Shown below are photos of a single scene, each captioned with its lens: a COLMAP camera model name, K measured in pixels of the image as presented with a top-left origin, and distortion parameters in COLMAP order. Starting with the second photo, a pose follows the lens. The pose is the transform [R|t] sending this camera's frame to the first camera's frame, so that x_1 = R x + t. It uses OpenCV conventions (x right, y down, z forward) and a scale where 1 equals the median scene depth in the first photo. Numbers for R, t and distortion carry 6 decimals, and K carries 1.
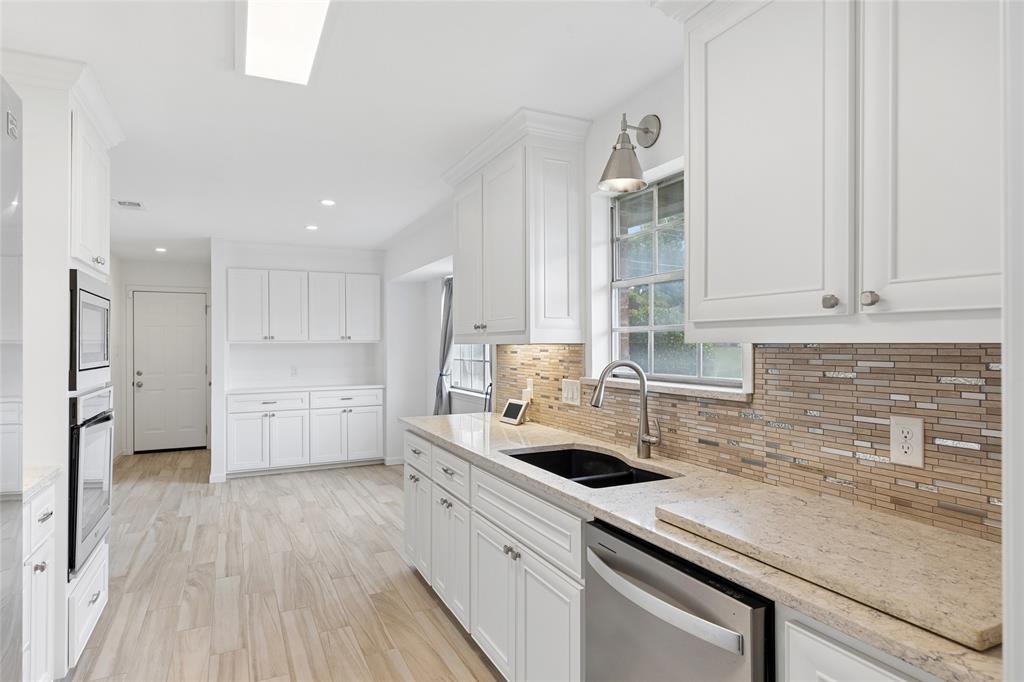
lens RADIAL K [[572.2, 0, 507.5], [0, 572.2, 342.9], [0, 0, 1]] dist [-0.002477, 0.000631]
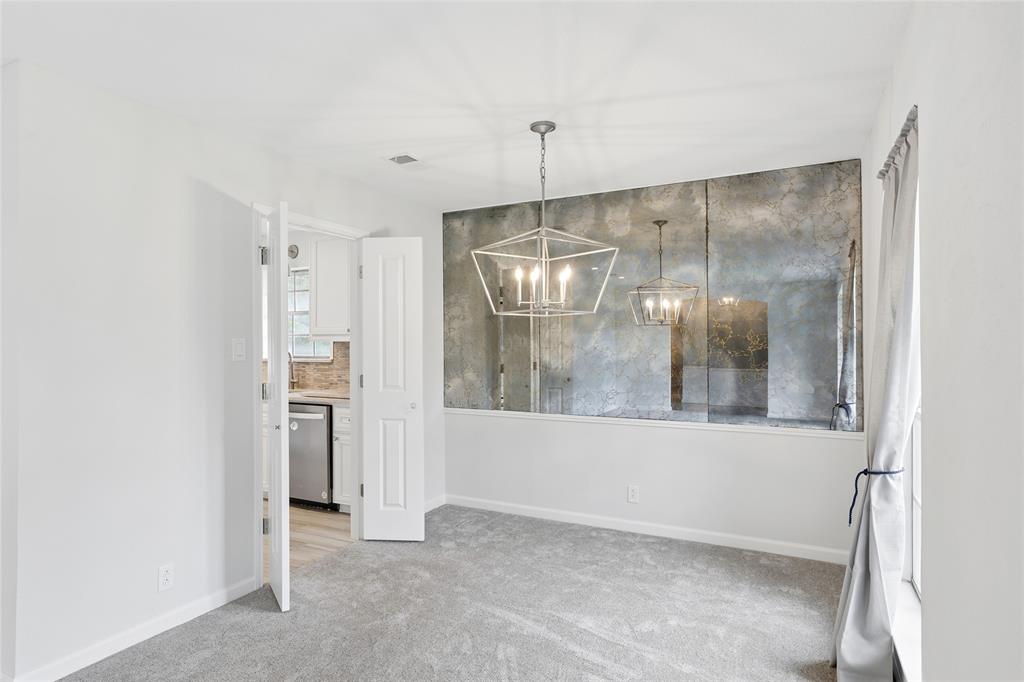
lens RADIAL K [[572.2, 0, 502.7], [0, 572.2, 339.7], [0, 0, 1]] dist [-0.002477, 0.000631]
pose [[0.802611, 0.001778, 0.596501, -0.529590], [0.000542, 0.999993, -0.003710, 0.002196], [-0.596503, 0.003301, 0.802604, -1.602052]]
